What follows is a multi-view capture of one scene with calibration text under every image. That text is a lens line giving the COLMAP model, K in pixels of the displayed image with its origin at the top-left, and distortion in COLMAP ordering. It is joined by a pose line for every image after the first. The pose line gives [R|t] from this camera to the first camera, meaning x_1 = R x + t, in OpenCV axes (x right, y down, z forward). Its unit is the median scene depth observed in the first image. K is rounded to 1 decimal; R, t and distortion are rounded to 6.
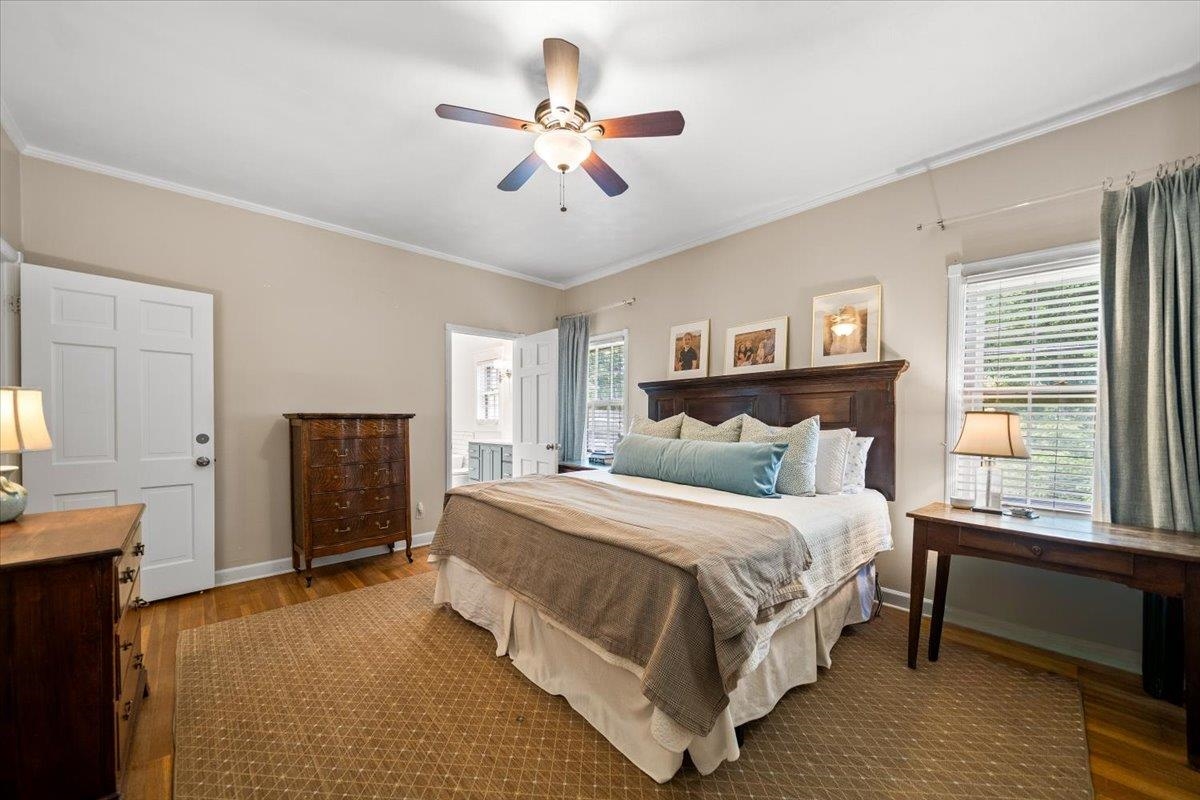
lens RADIAL K [[450.9, 0, 599.0], [0, 450.9, 422.4], [0, 0, 1]] dist [-0.001346, -0.000087]
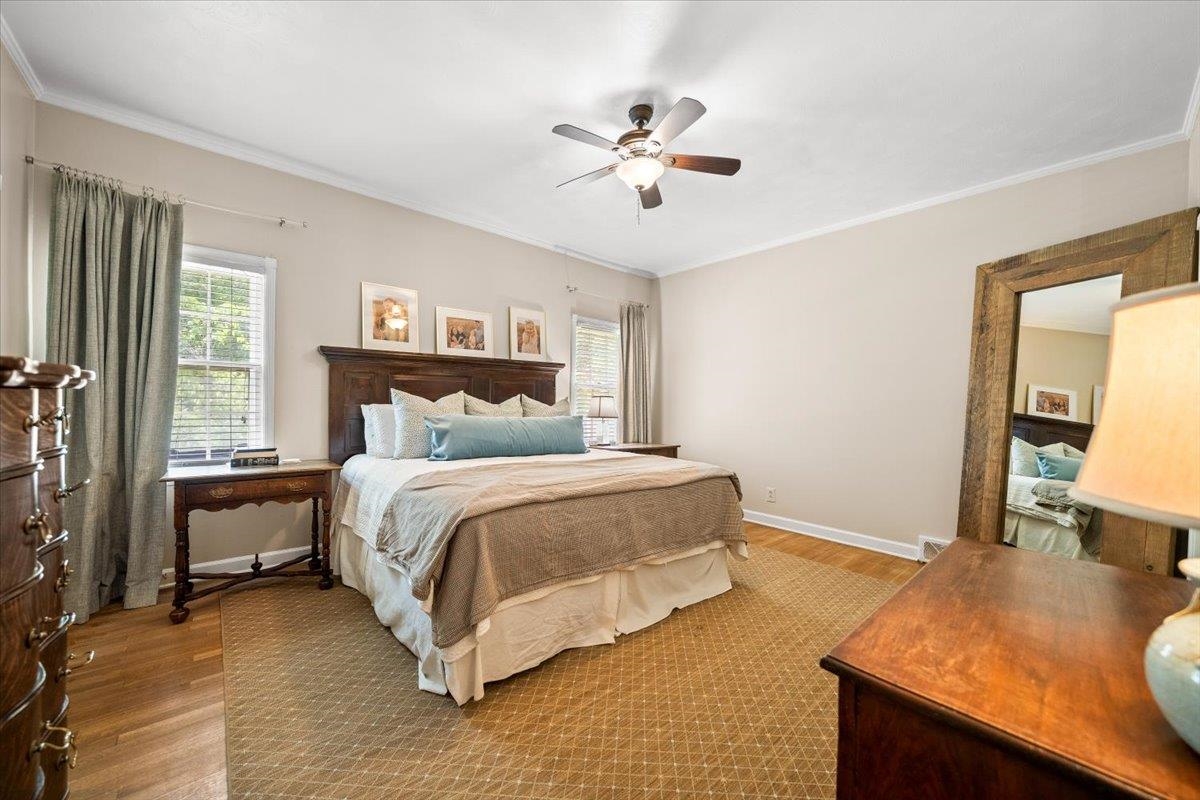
lens RADIAL K [[445.5, 0, 596.4], [0, 445.5, 406.5], [0, 0, 1]] dist [-0.002153, -0.000183]
pose [[0.015806, -0.013160, 0.999788, -0.799582], [-0.007213, 0.999886, 0.013275, -0.002237], [-0.999849, -0.007421, 0.015710, 0.697418]]
